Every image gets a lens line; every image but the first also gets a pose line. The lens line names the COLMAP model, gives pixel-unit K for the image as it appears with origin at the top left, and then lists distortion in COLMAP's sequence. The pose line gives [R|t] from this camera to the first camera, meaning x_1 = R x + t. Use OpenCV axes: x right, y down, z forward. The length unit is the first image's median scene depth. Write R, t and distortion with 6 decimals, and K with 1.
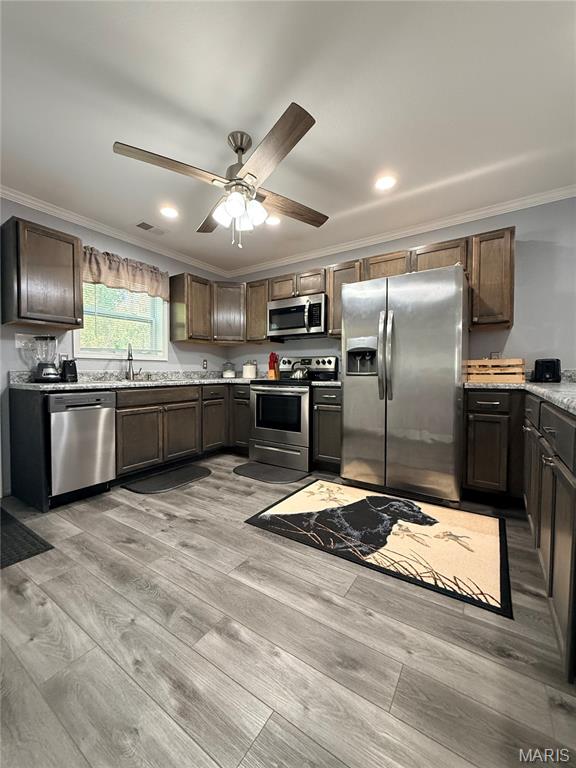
lens RADIAL K [[307.7, 0, 288.9], [0, 307.7, 380.8], [0, 0, 1]] dist [0.001375, 0.000415]
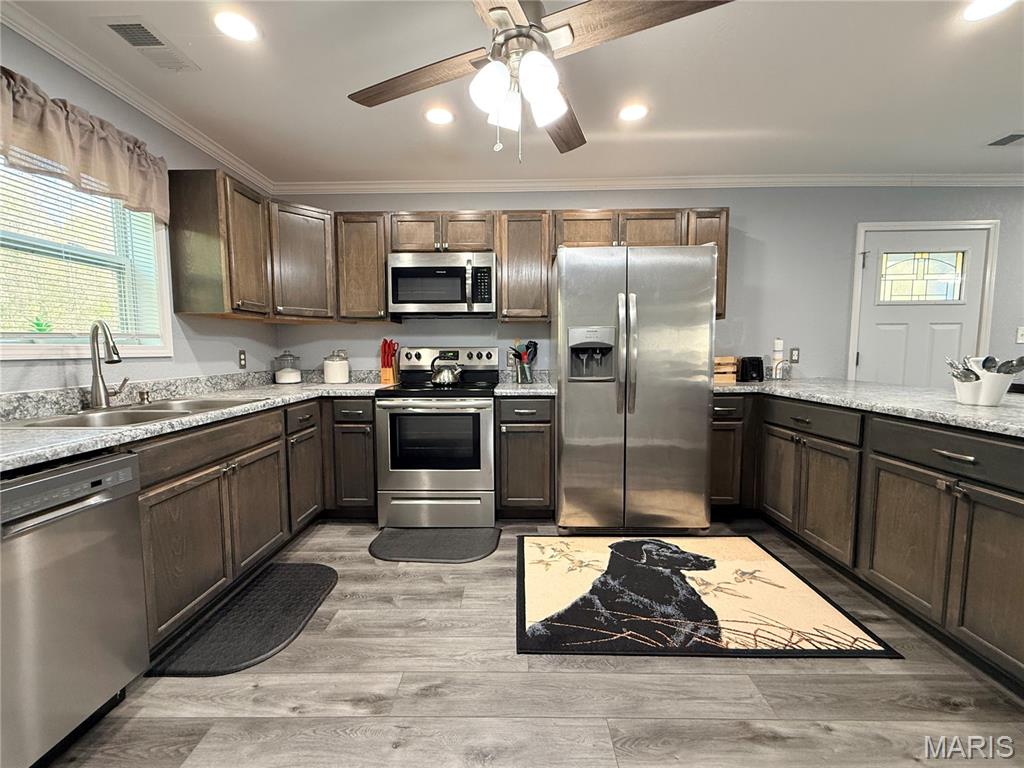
lens RADIAL K [[409.4, 0, 510.9], [0, 409.4, 383.0], [0, 0, 1]] dist [0.000253, 0.000234]
pose [[0.842891, -0.047994, 0.535939, -0.416443], [0.020966, 0.998187, 0.056414, -0.068587], [-0.537675, -0.036314, 0.842370, 0.293668]]
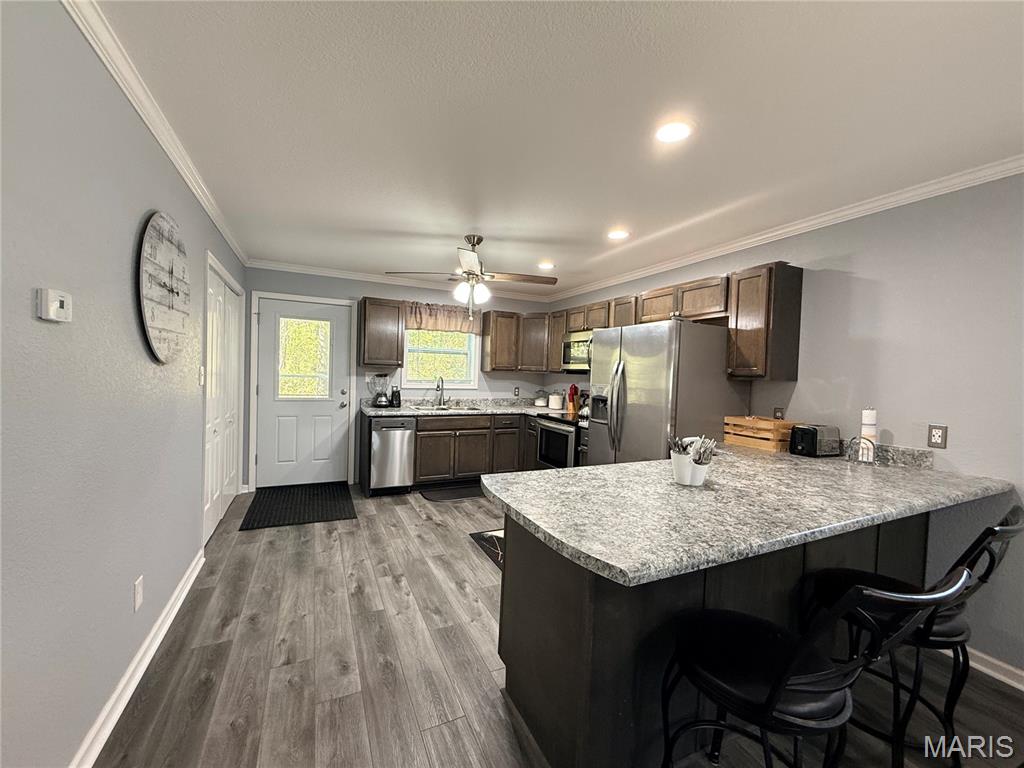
lens RADIAL K [[410.3, 0, 508.9], [0, 410.3, 385.7], [0, 0, 1]] dist [0.001375, 0.000415]
pose [[0.855399, 0.045518, -0.515966, 0.643255], [-0.048413, 0.998797, 0.007851, -0.130929], [0.515703, 0.018264, 0.856573, -0.282417]]
